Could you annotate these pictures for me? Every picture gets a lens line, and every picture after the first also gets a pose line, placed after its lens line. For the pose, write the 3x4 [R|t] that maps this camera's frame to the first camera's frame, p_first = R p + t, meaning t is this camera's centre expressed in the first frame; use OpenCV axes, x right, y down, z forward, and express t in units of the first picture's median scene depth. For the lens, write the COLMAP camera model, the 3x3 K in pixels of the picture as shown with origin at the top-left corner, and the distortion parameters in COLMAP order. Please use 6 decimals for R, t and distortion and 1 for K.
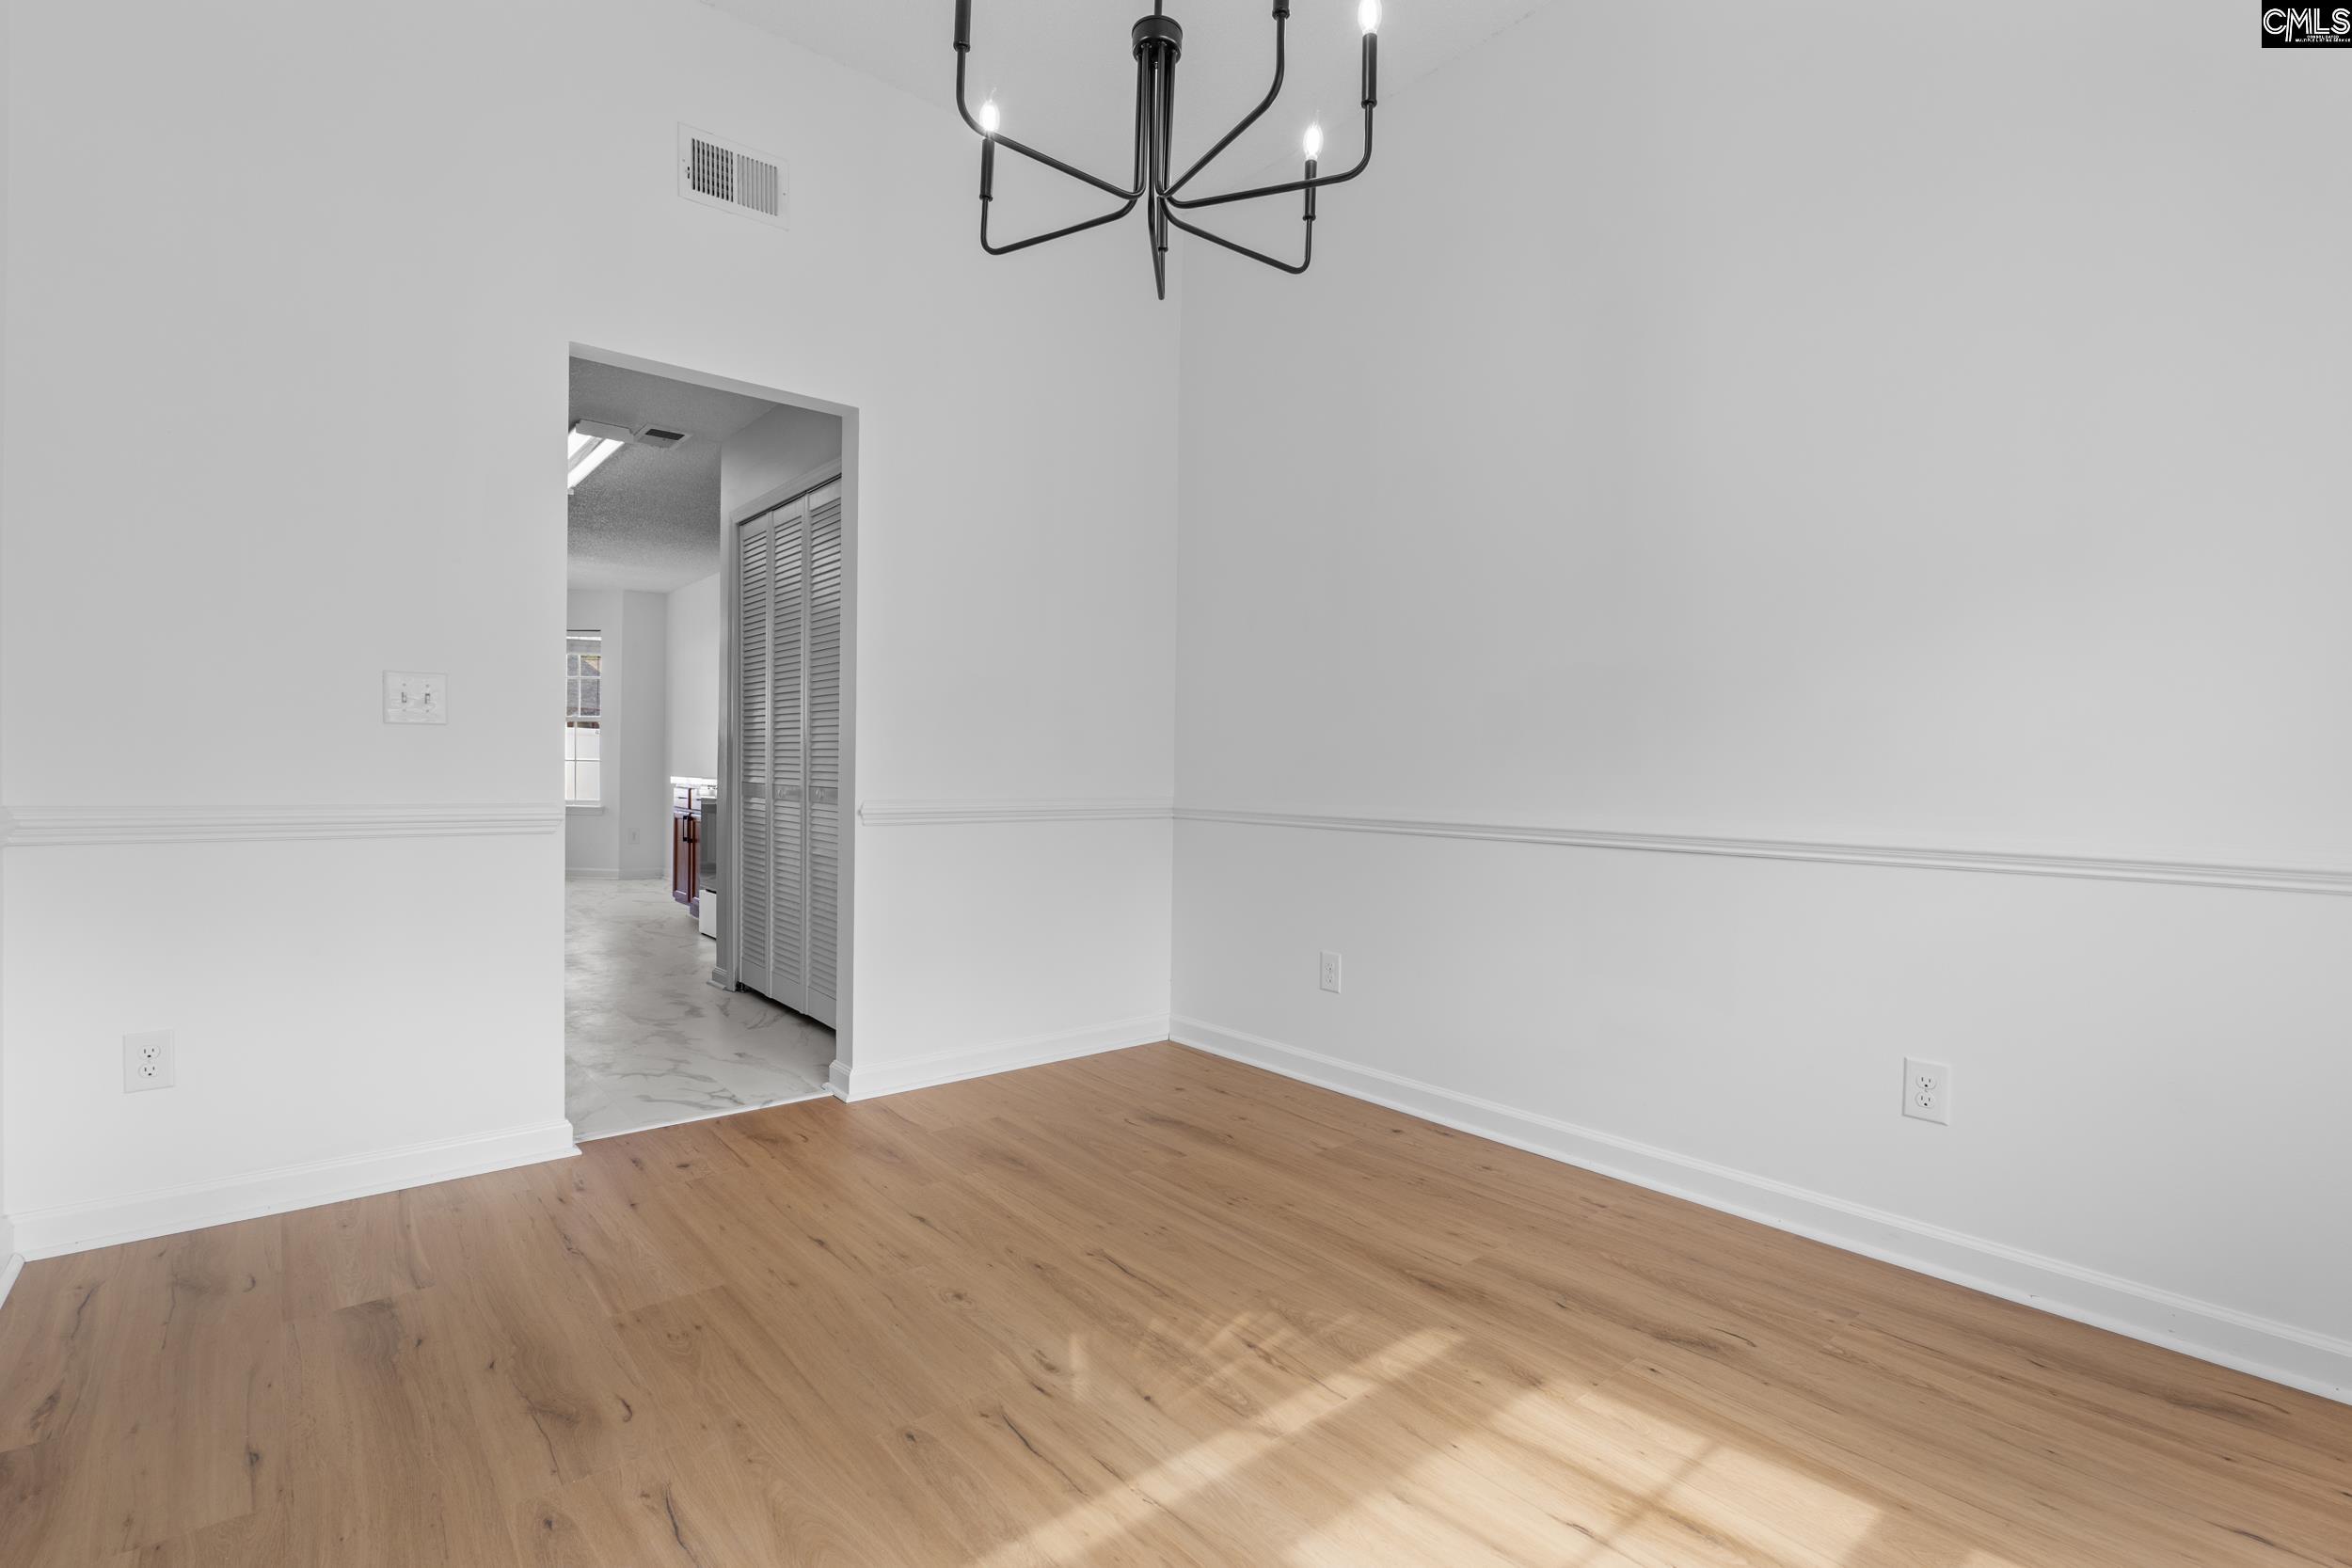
lens RADIAL K [[1078.7, 0, 1167.8], [0, 1078.7, 755.1], [0, 0, 1]] dist [-0.018781, -0.000030]
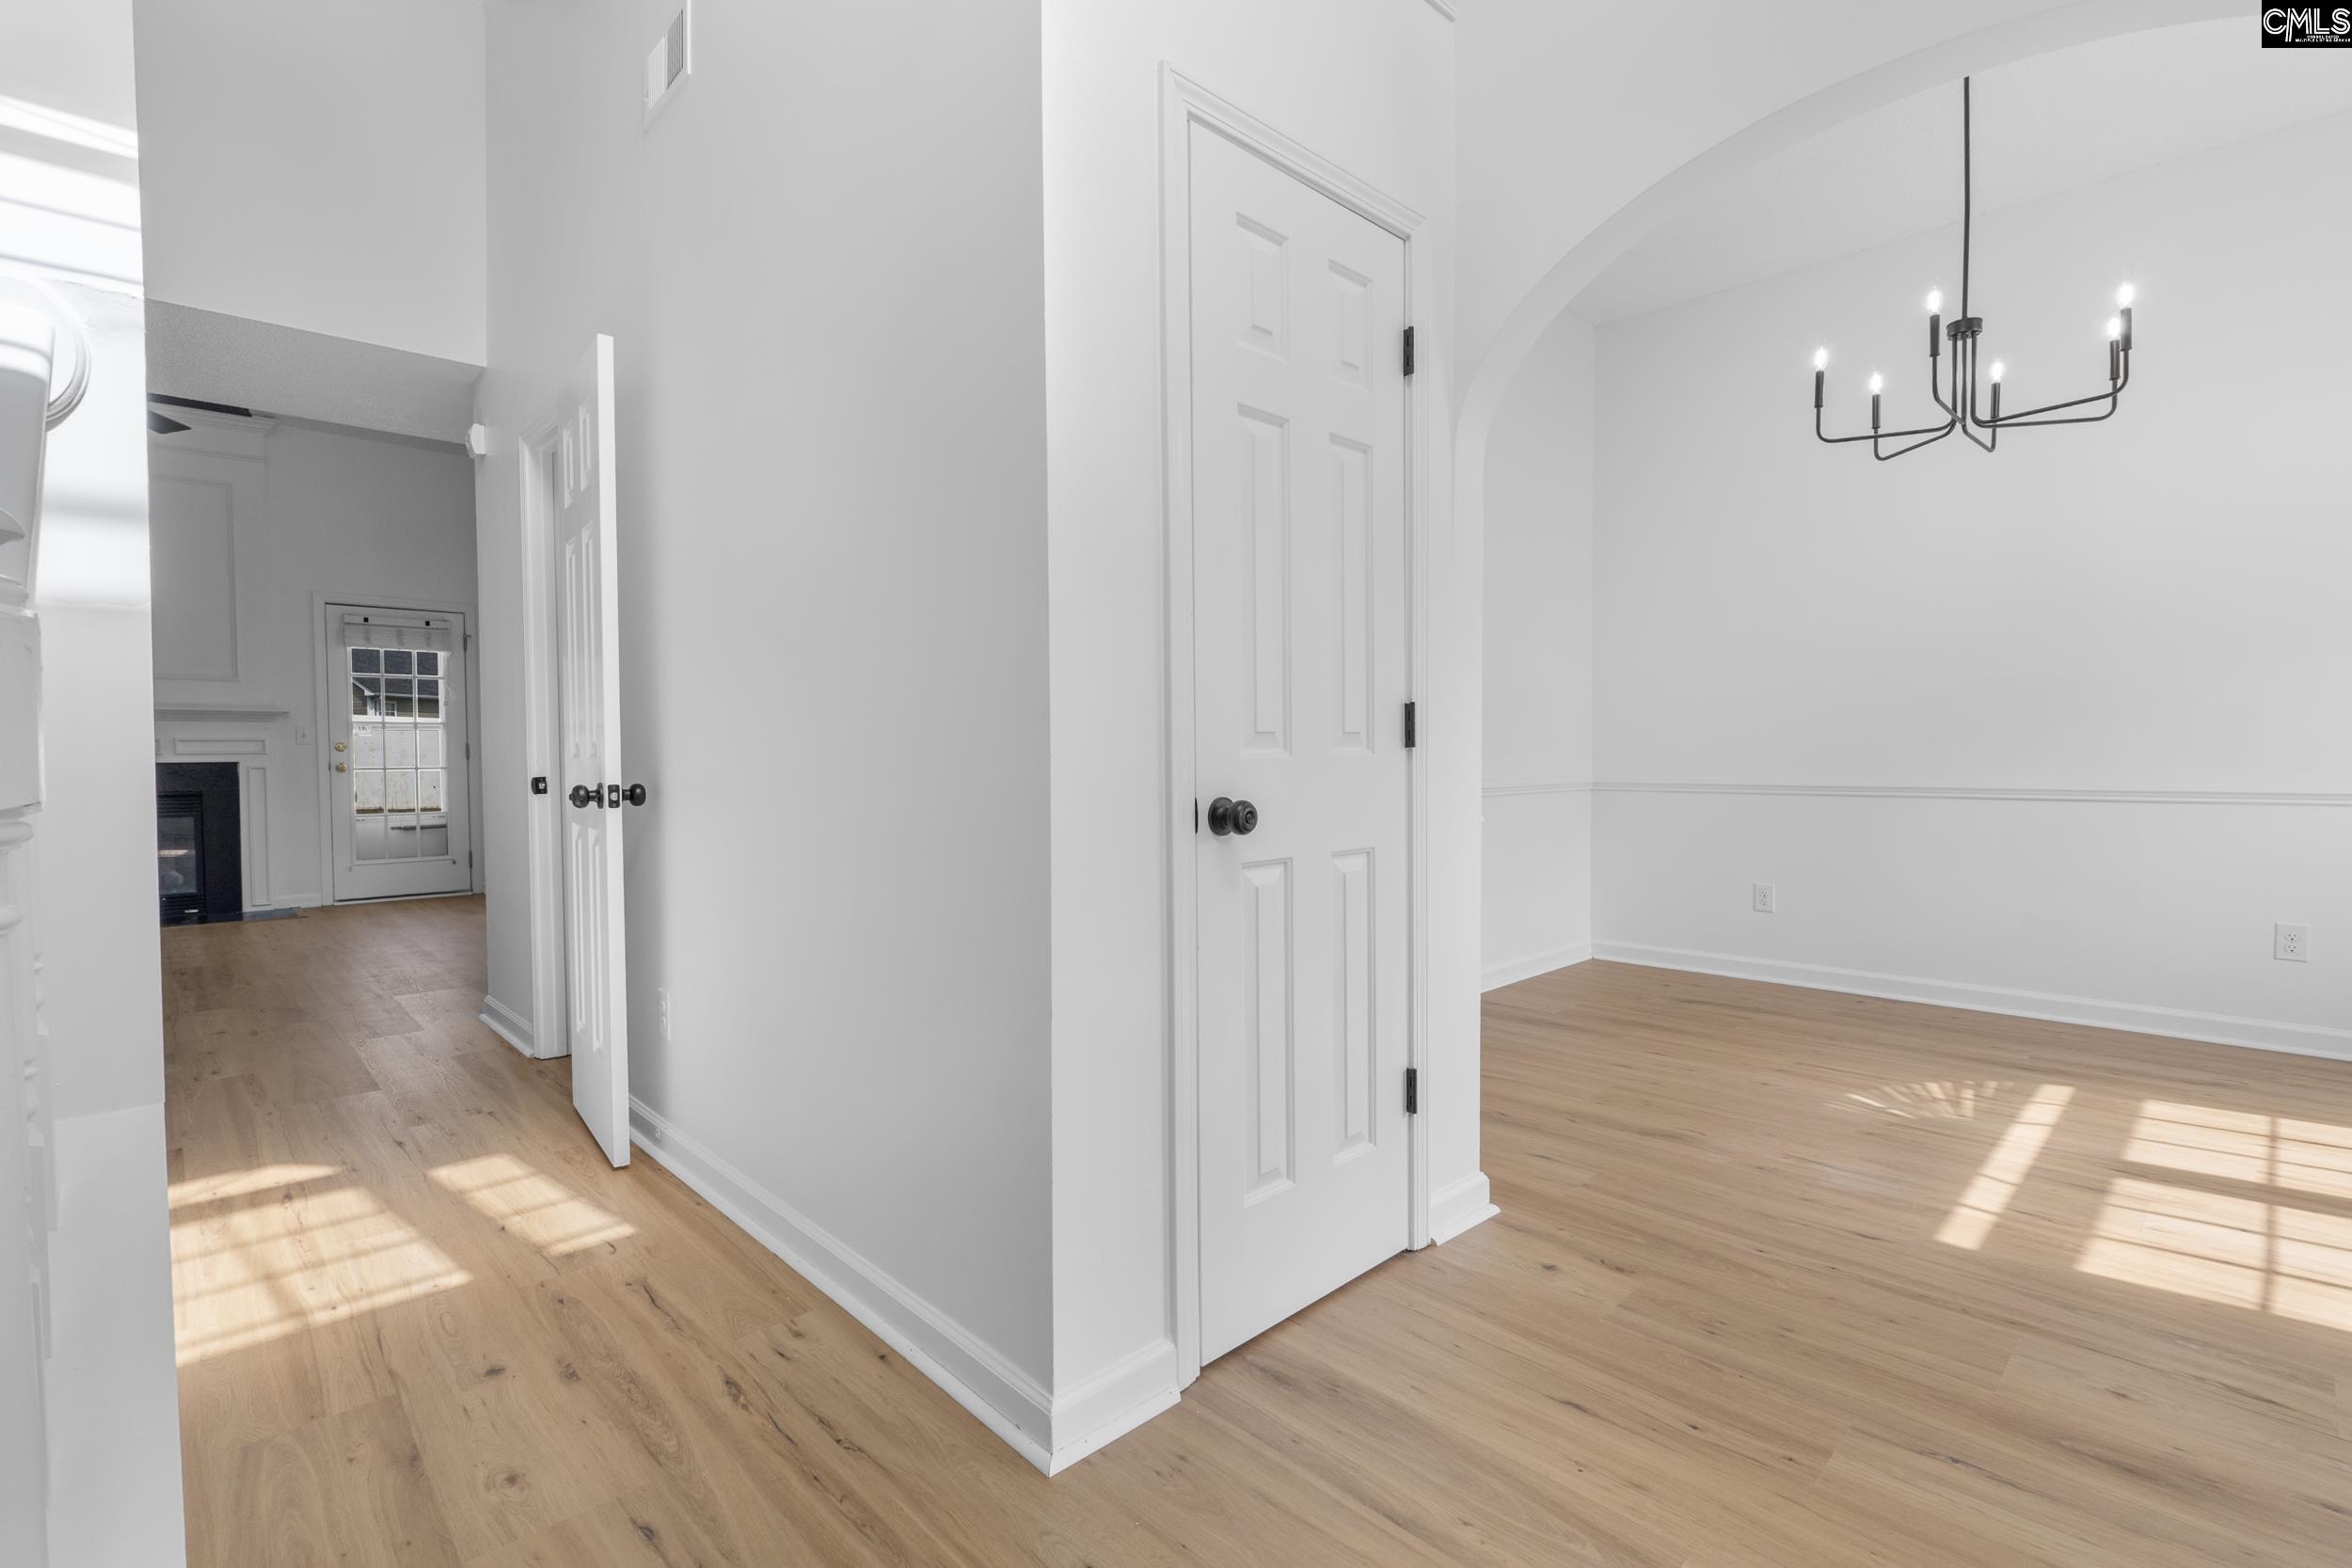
lens RADIAL K [[1103.1, 0, 1176.0], [0, 1103.1, 784.0], [0, 0, 1]] dist [-0.012583, 0.000291]
pose [[0.996519, -0.018591, 0.081264, -1.399187], [0.014768, 0.998767, 0.047392, -0.045822], [-0.082044, -0.046027, 0.995565, -0.650295]]
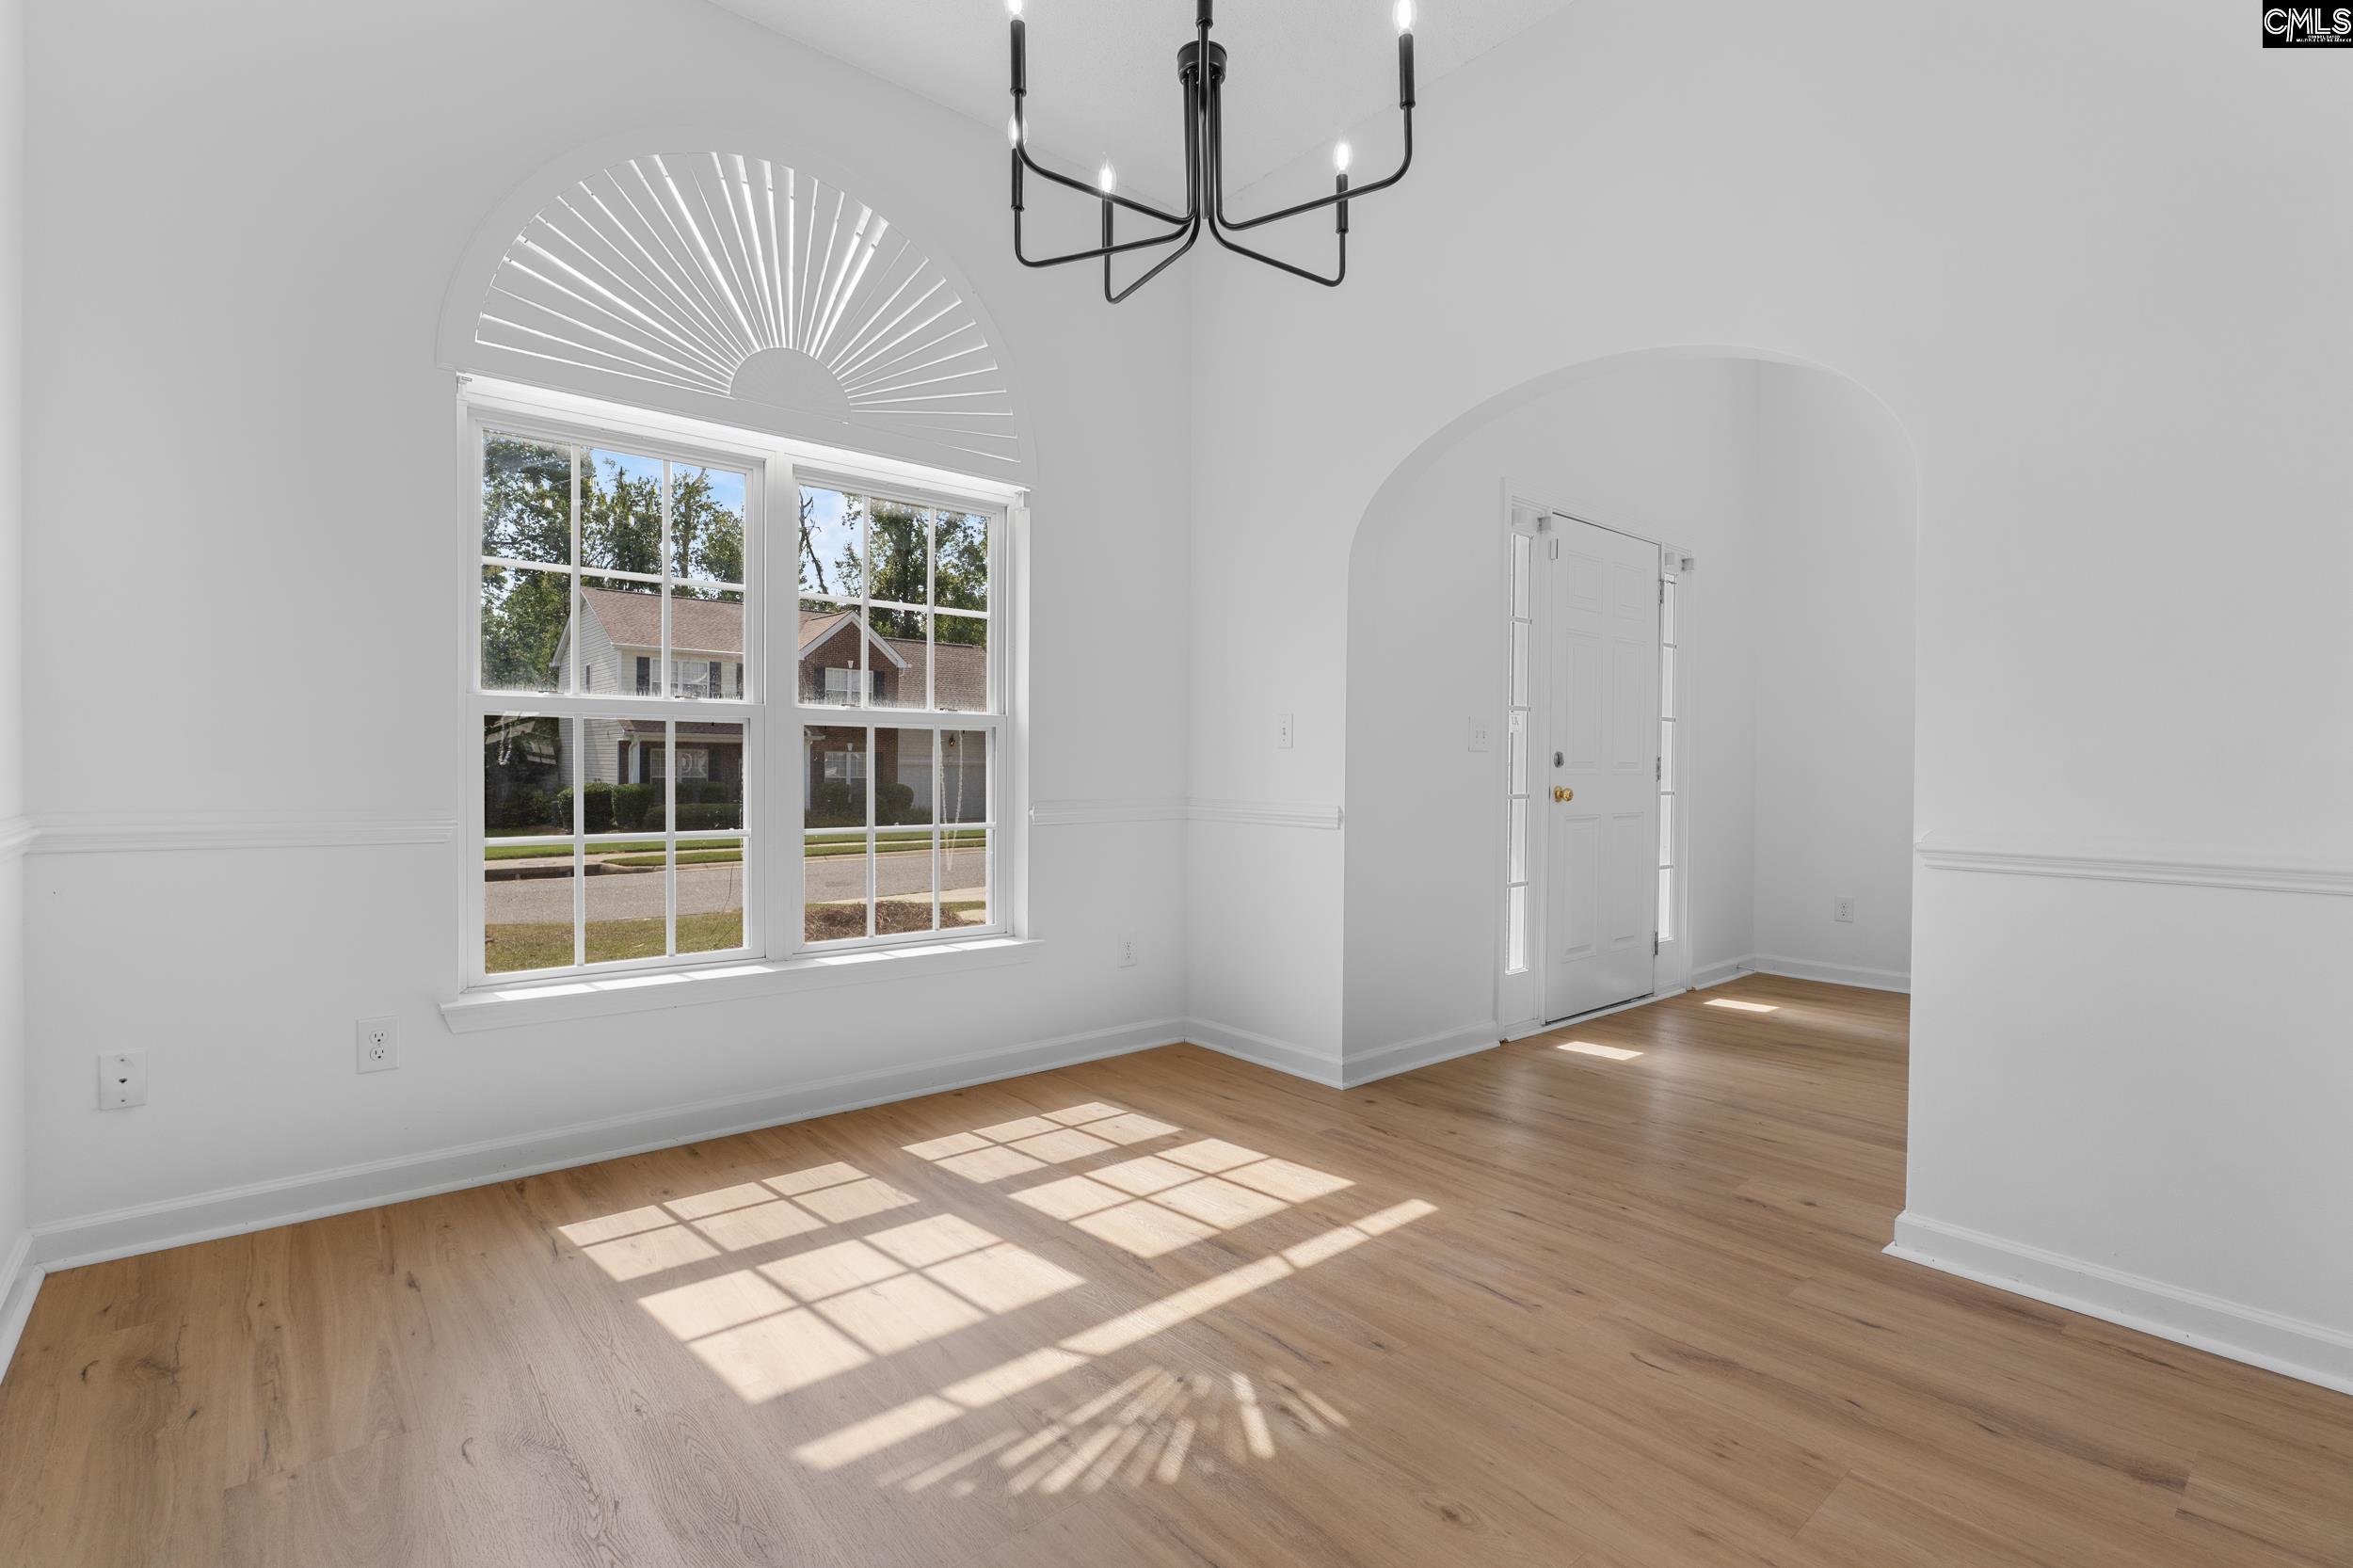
lens RADIAL K [[1075.3, 0, 1166.4], [0, 1075.3, 781.7], [0, 0, 1]] dist [-0.010152, 0.000387]
pose [[-0.999652, -0.026255, 0.002366, 0.006047], [-0.026296, 0.999462, -0.019624, 0.042900], [-0.001849, -0.019680, -0.999805, 2.007203]]
